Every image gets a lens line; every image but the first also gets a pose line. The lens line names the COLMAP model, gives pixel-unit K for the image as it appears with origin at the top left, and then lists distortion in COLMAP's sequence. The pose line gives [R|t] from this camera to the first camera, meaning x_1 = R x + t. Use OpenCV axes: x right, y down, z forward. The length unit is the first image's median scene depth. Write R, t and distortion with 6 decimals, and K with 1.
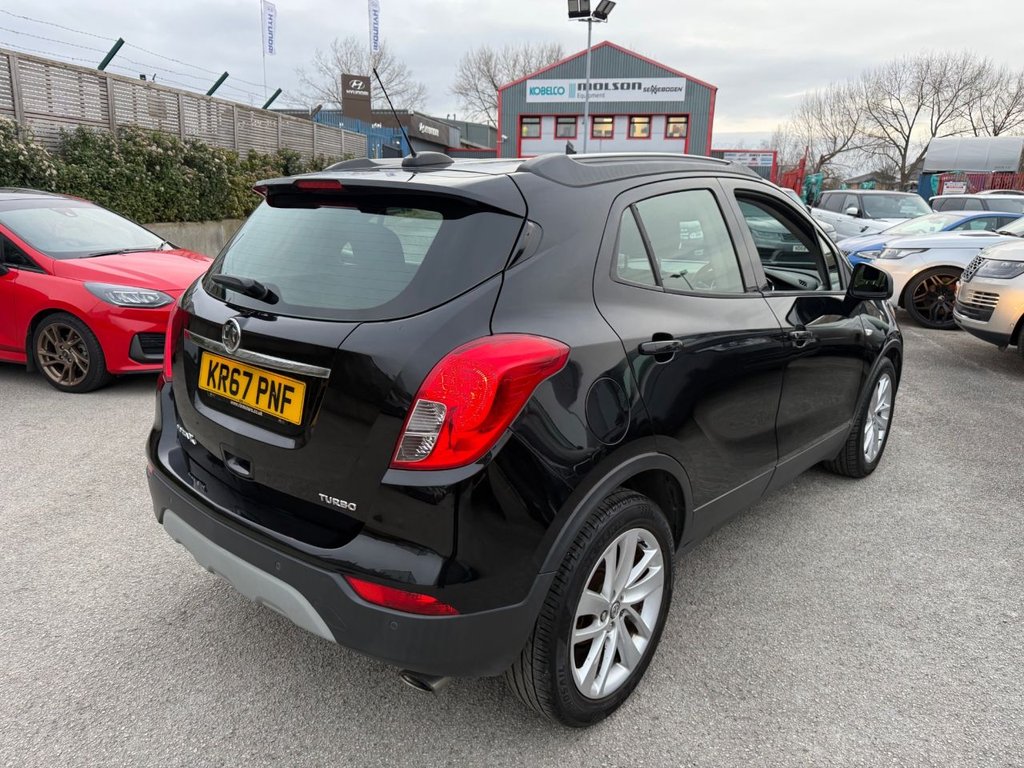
lens RADIAL K [[761.8, 0, 517.7], [0, 761.8, 383.6], [0, 0, 1]] dist [0.035168, -0.036048]
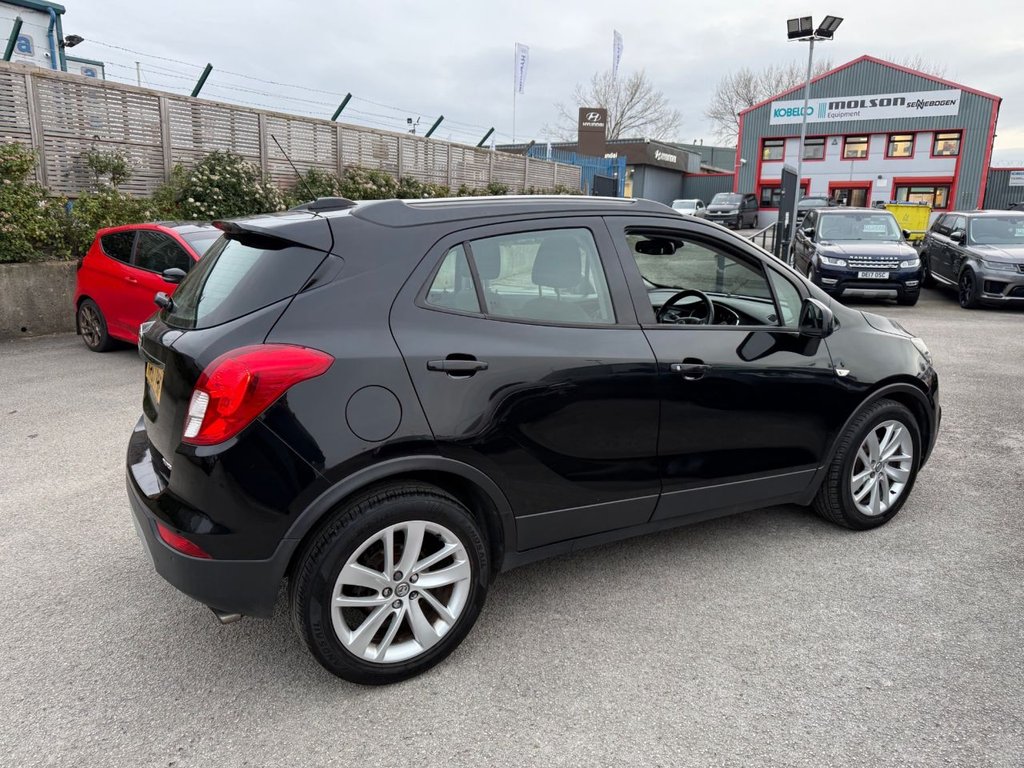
lens RADIAL K [[764.2, 0, 512.0], [0, 764.2, 384.0], [0, 0, 1]] dist [0.050890, -0.079217]
pose [[0.936900, 0.068527, -0.342816, 0.069144], [-0.079249, 0.996704, -0.017350, -0.000746], [0.340498, 0.043423, 0.939242, -0.004883]]
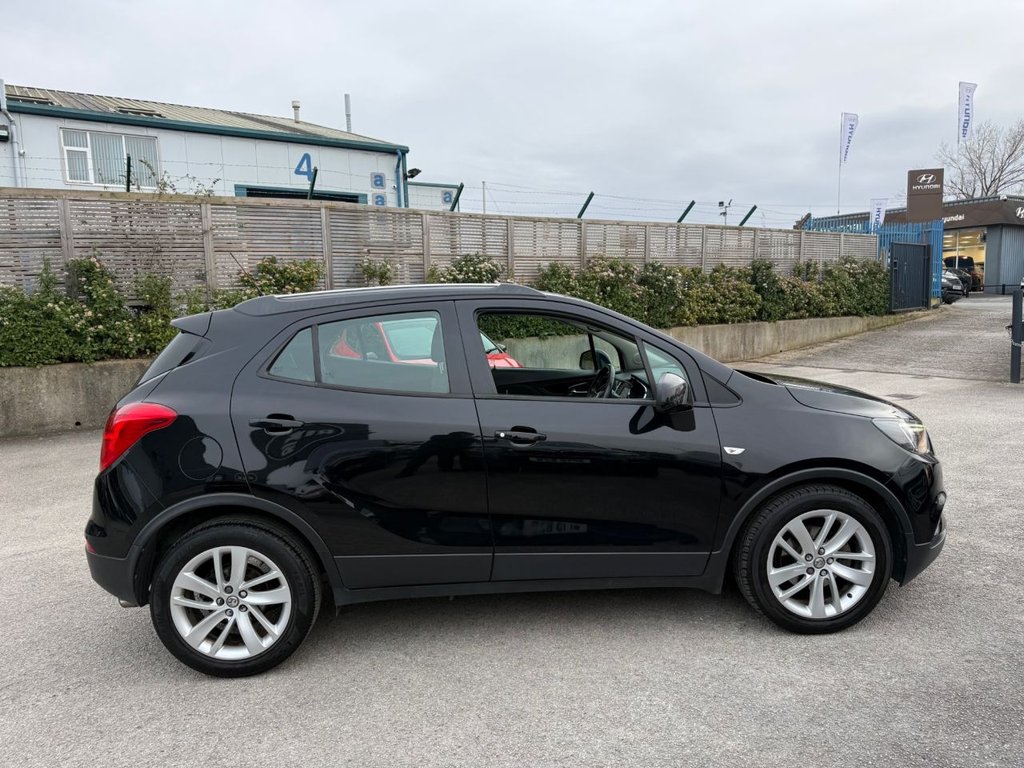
lens RADIAL K [[777.0, 0, 512.0], [0, 777.0, 384.0], [0, 0, 1]] dist [0.017453, -0.024207]
pose [[0.667857, 0.031535, -0.743622, 0.164830], [-0.129563, 0.988774, -0.074431, -0.007505], [0.732926, 0.146055, 0.664445, 0.036467]]
